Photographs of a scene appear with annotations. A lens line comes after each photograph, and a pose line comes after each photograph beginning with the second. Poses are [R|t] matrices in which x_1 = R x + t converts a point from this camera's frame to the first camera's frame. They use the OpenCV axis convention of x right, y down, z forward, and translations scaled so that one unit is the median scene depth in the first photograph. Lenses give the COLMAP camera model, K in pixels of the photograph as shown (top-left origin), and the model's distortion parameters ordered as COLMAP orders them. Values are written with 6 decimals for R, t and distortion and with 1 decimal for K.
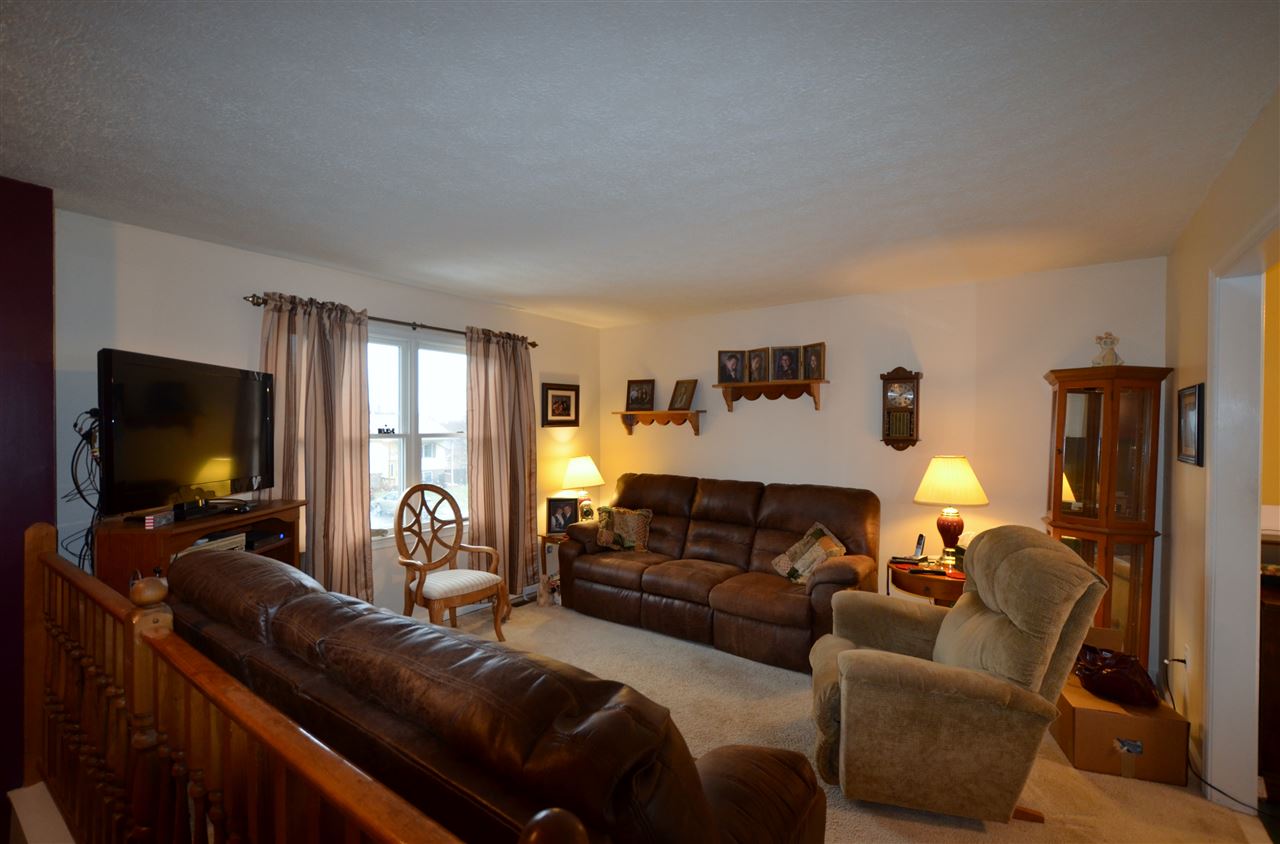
lens RADIAL K [[563.2, 0, 639.7], [0, 563.2, 424.5], [0, 0, 1]] dist [0.004207, -0.004682]
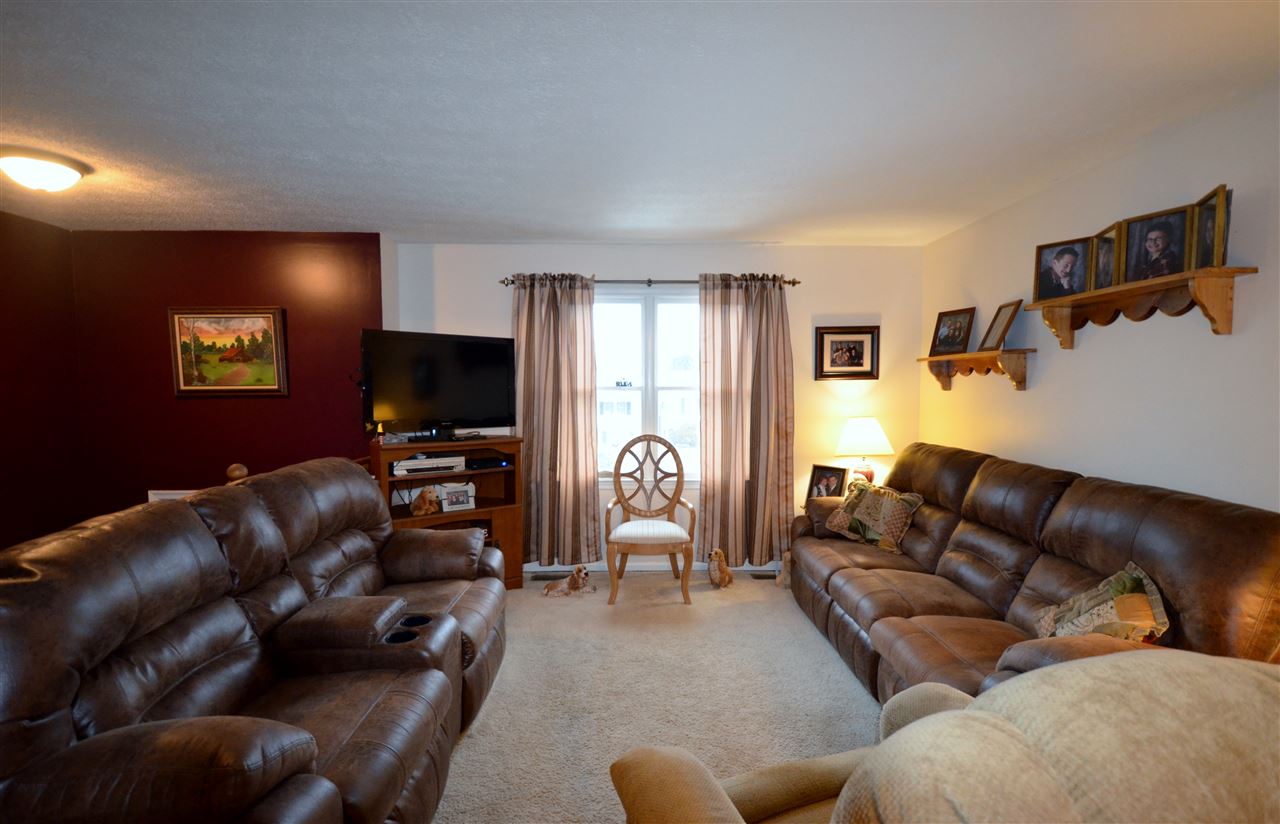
lens RADIAL K [[569.1, 0, 638.0], [0, 569.1, 419.0], [0, 0, 1]] dist [-0.003200, -0.001284]
pose [[0.596424, 0.041304, -0.801606, 0.396276], [0.003519, 0.998531, 0.054070, 0.017623], [0.802662, -0.035070, 0.595402, 0.317781]]
